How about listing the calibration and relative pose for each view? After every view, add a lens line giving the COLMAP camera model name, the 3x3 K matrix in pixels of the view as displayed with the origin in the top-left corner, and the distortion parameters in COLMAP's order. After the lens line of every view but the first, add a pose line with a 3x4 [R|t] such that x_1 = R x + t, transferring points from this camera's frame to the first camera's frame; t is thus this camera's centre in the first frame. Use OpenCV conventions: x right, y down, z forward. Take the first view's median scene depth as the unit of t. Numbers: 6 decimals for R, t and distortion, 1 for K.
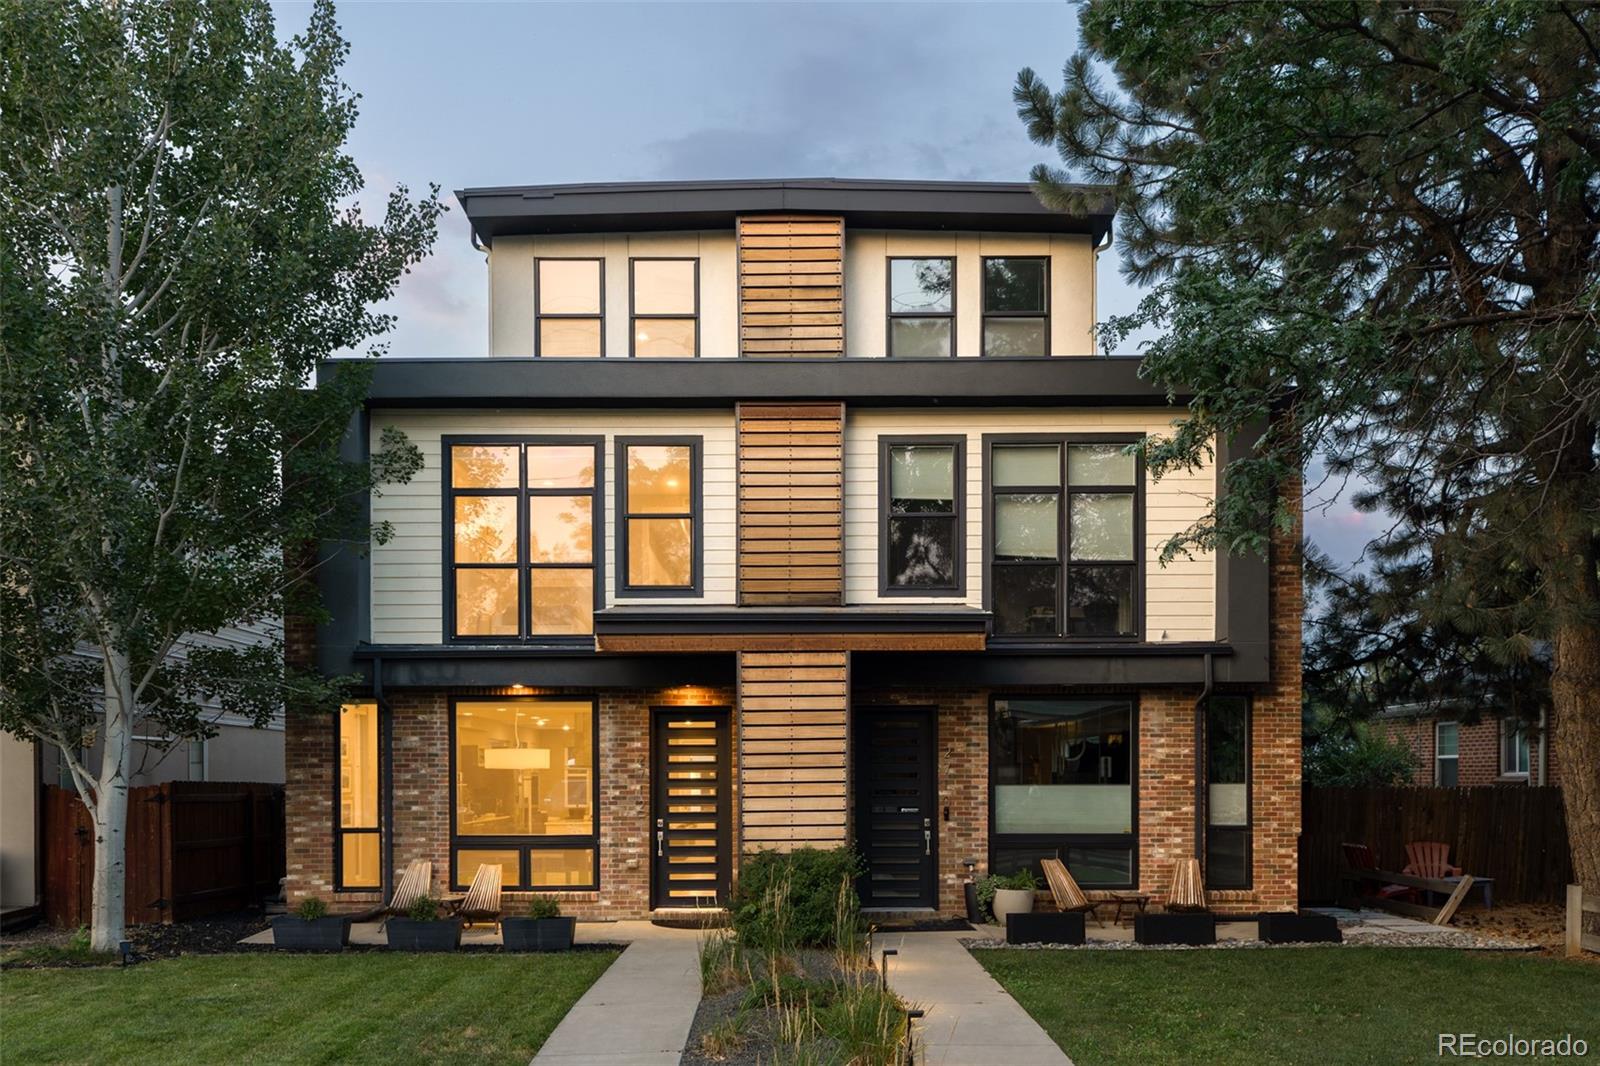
lens RADIAL K [[1155.0, 0, 800.1], [0, 1155.0, 542.1], [0, 0, 1]] dist [0.006557, -0.002216]
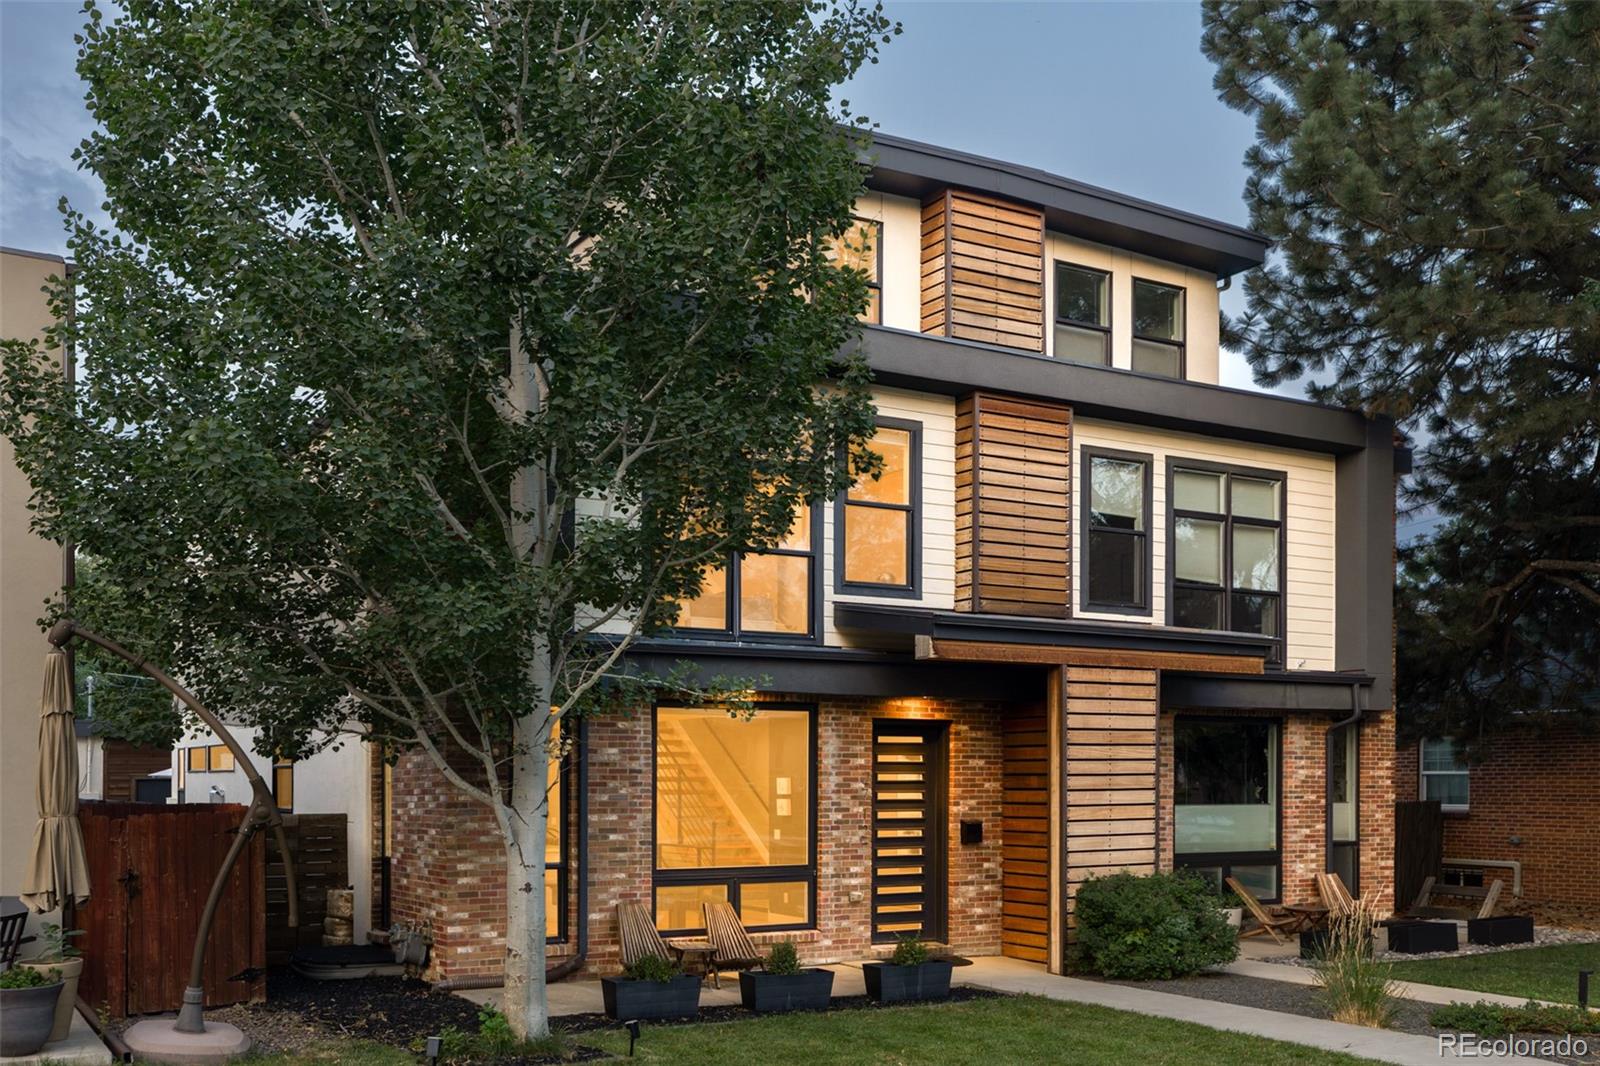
lens RADIAL K [[1236.0, 0, 799.8], [0, 1236.0, 525.6], [0, 0, 1]] dist [-0.003021, -0.006849]
pose [[0.901774, 0.090900, 0.422541, -0.598544], [-0.087966, 0.995771, -0.026483, 0.024467], [-0.423162, -0.013287, 0.905957, 0.164142]]
